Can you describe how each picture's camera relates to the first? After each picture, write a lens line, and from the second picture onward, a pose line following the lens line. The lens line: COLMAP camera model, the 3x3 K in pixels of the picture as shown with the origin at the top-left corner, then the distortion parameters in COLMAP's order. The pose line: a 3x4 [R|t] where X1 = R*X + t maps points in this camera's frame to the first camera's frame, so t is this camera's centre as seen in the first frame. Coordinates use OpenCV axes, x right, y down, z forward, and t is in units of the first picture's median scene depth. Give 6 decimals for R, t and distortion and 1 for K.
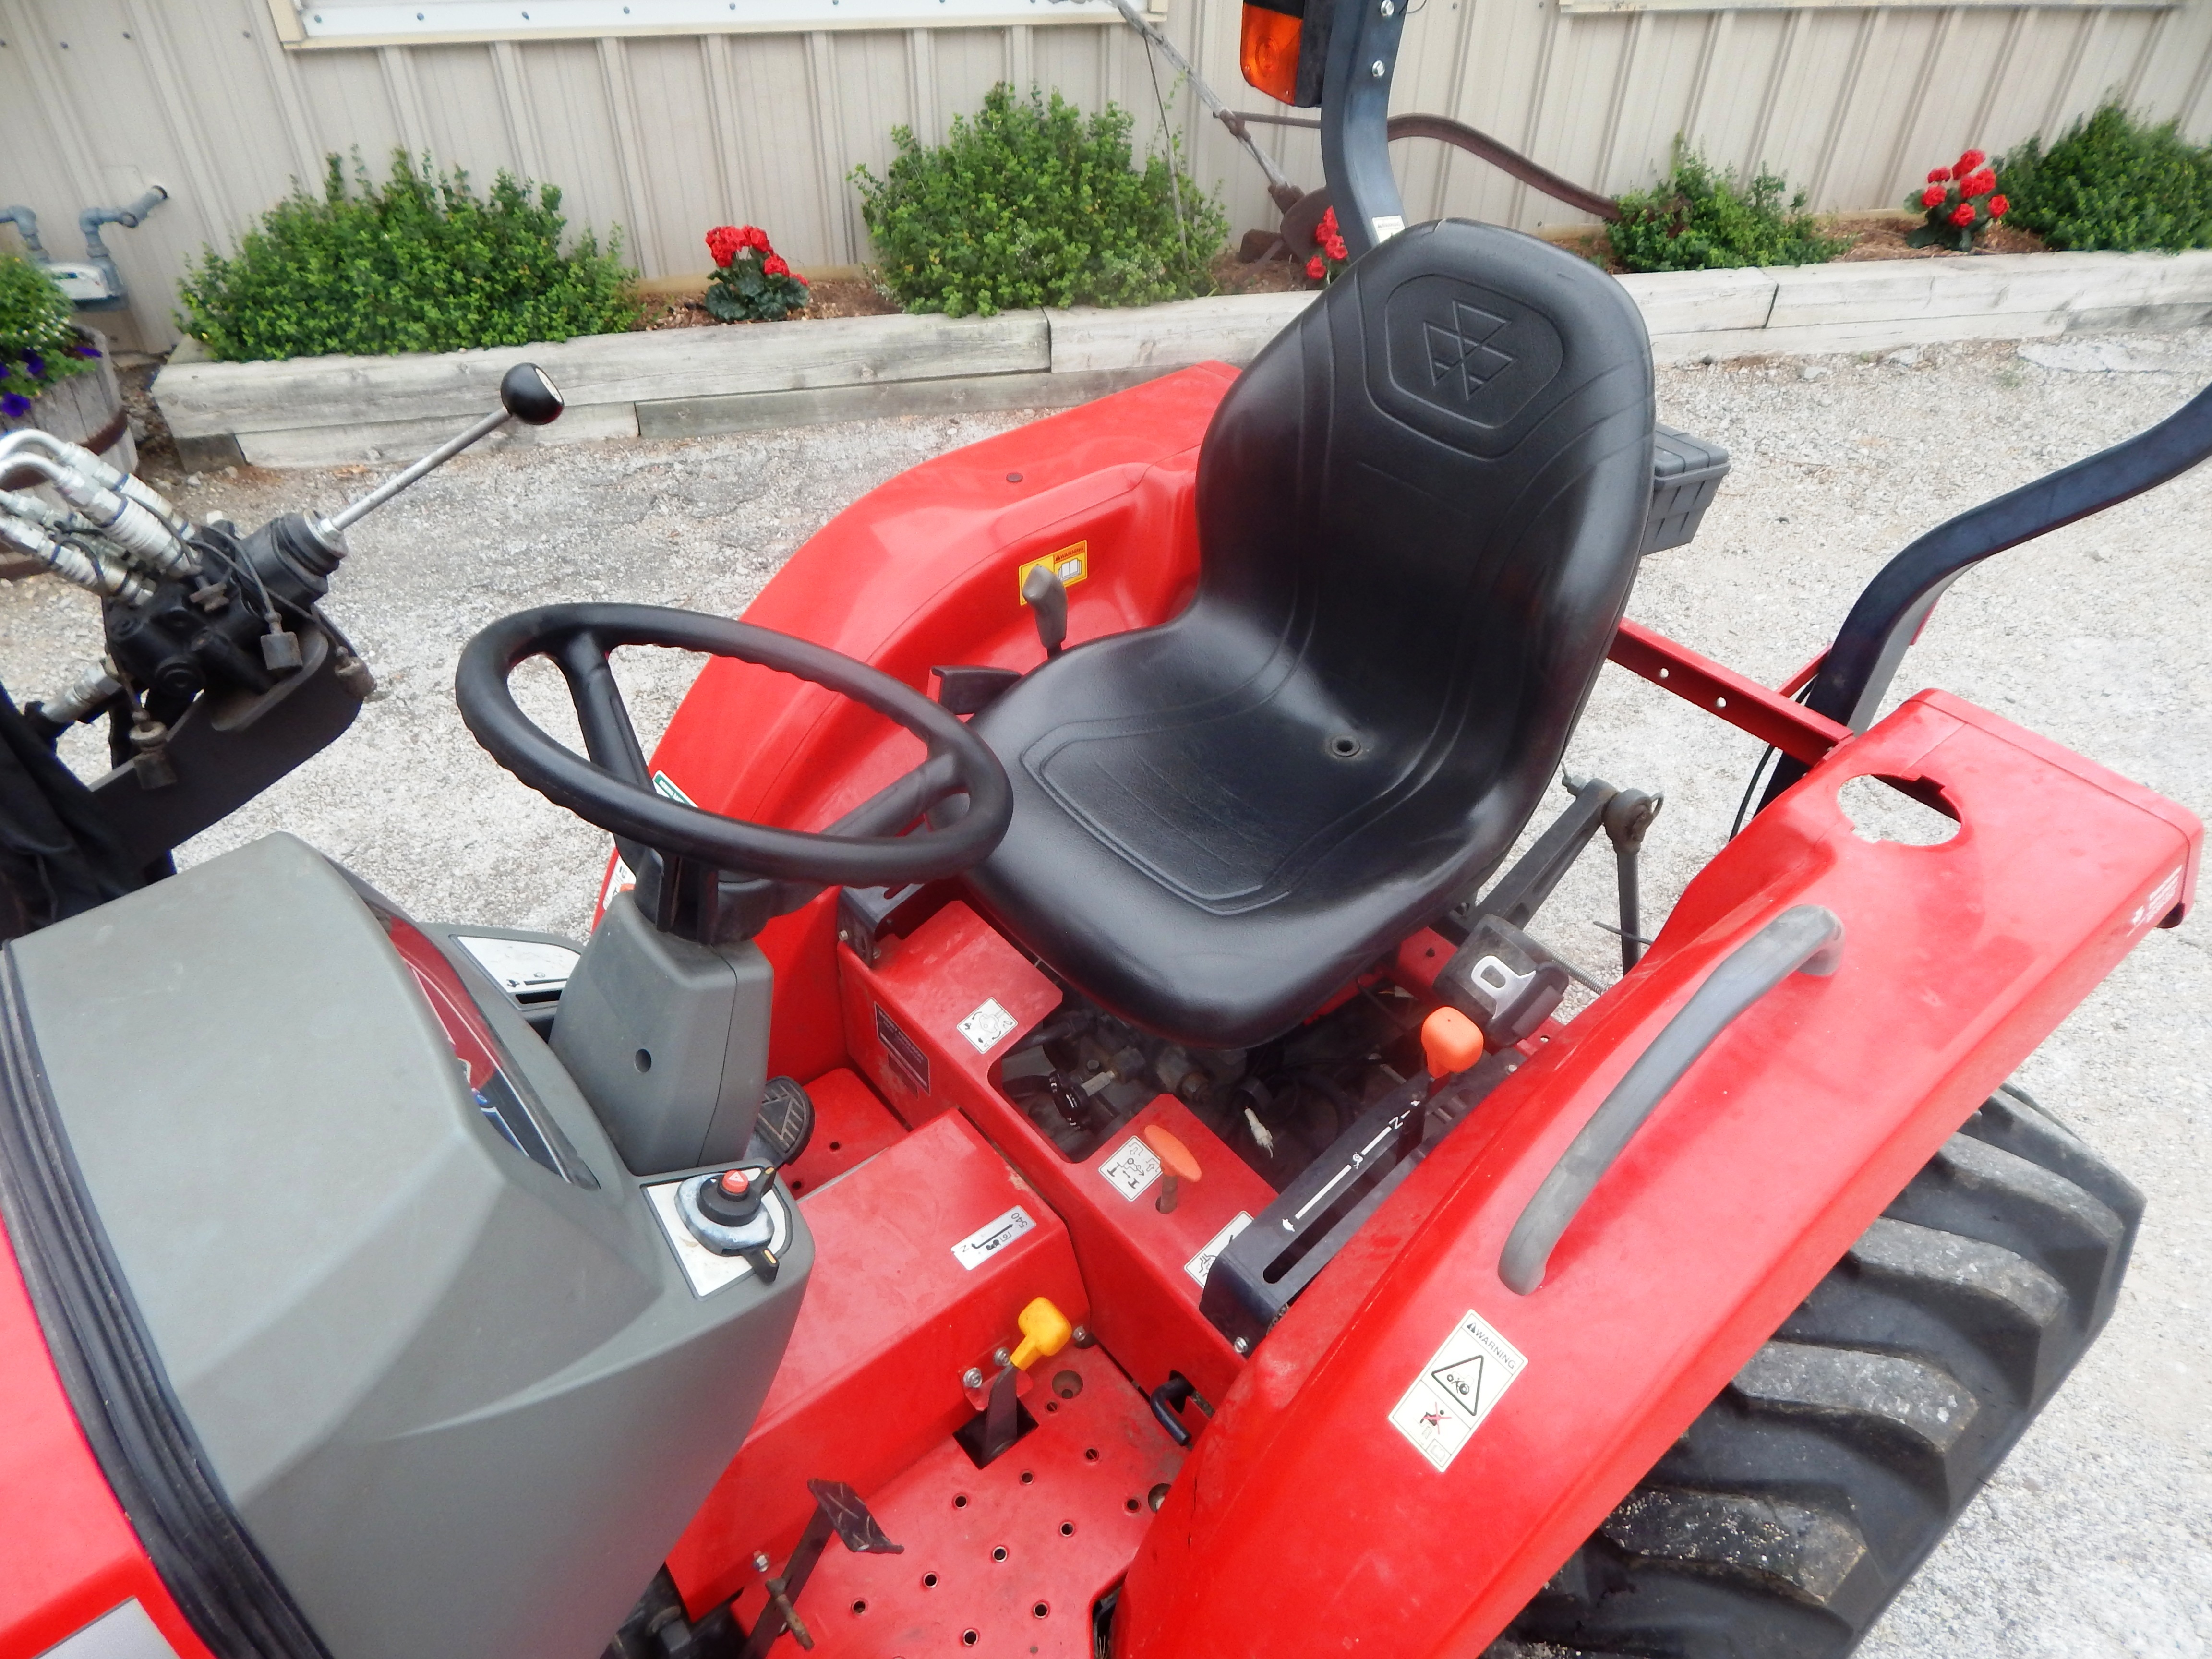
lens RADIAL K [[1469.7, 0, 1106.0], [0, 1469.7, 829.5], [0, 0, 1]] dist [-0.012771, -0.003623]
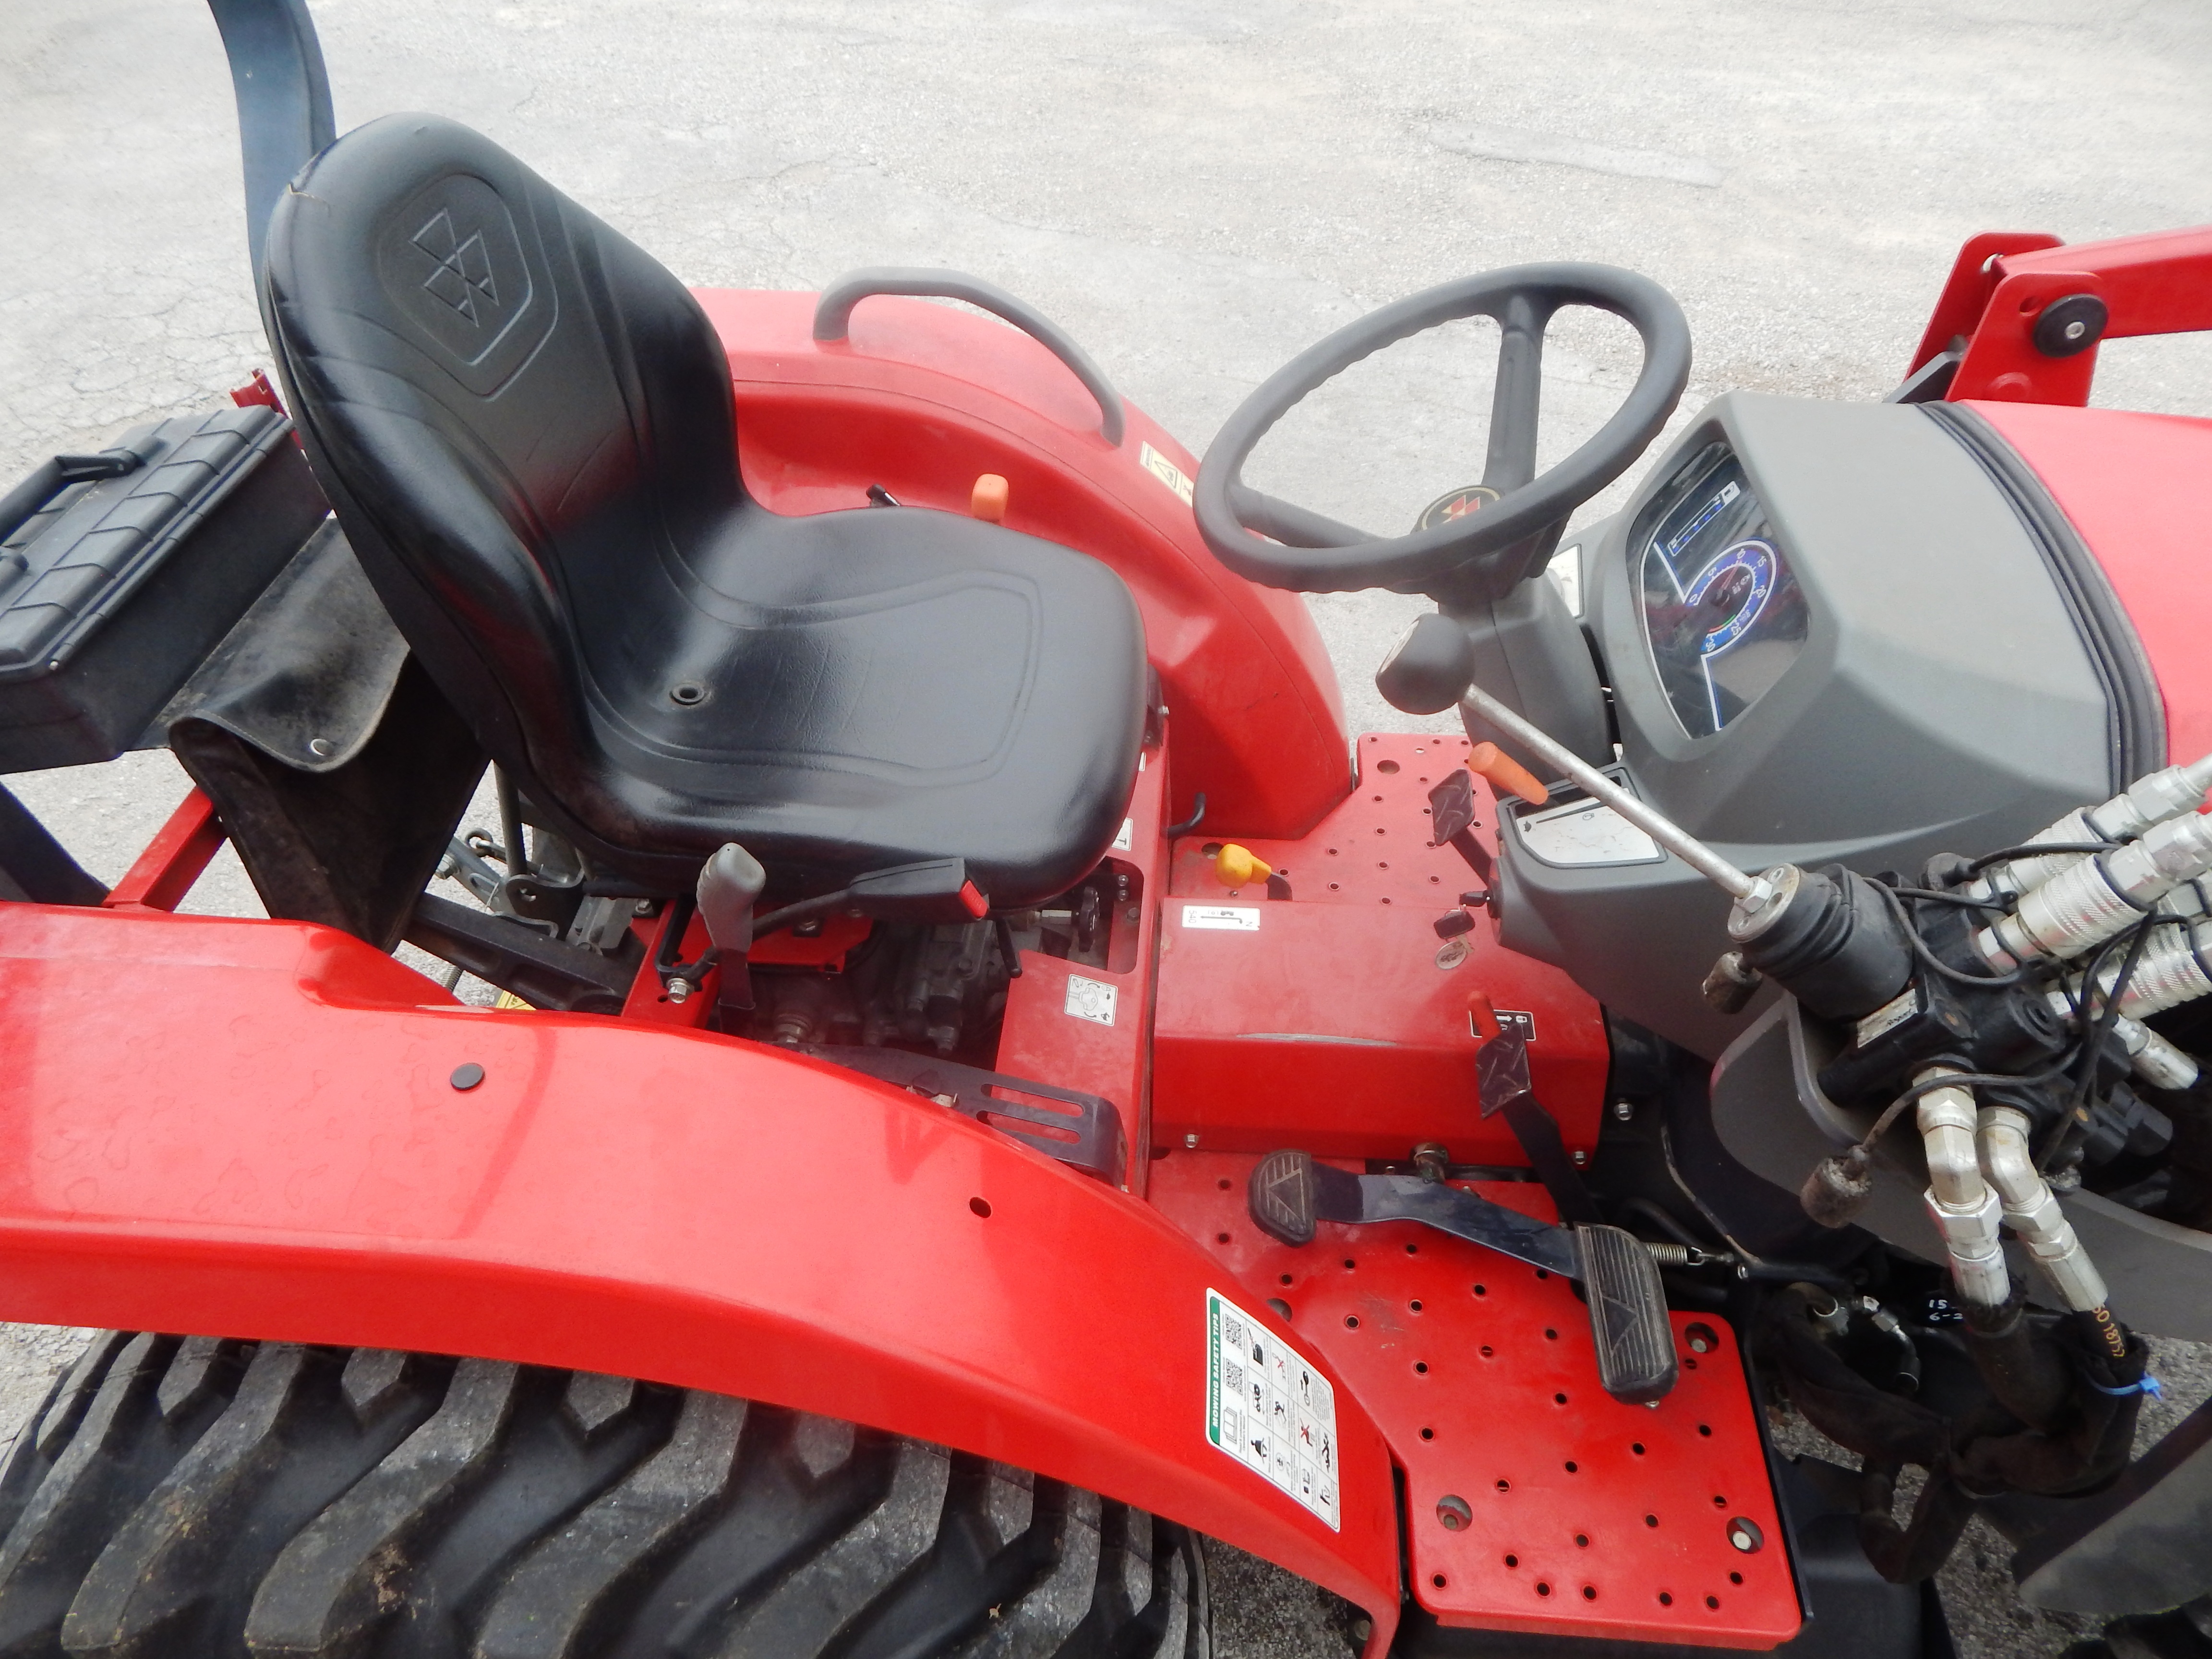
lens RADIAL K [[1469.7, 0, 1106.0], [0, 1469.7, 829.5], [0, 0, 1]] dist [-0.012771, -0.003623]
pose [[-0.719100, -0.482738, 0.499858, -0.499282], [0.436595, 0.245766, 0.865438, -0.689677], [-0.540629, 0.840573, 0.034031, 0.880985]]
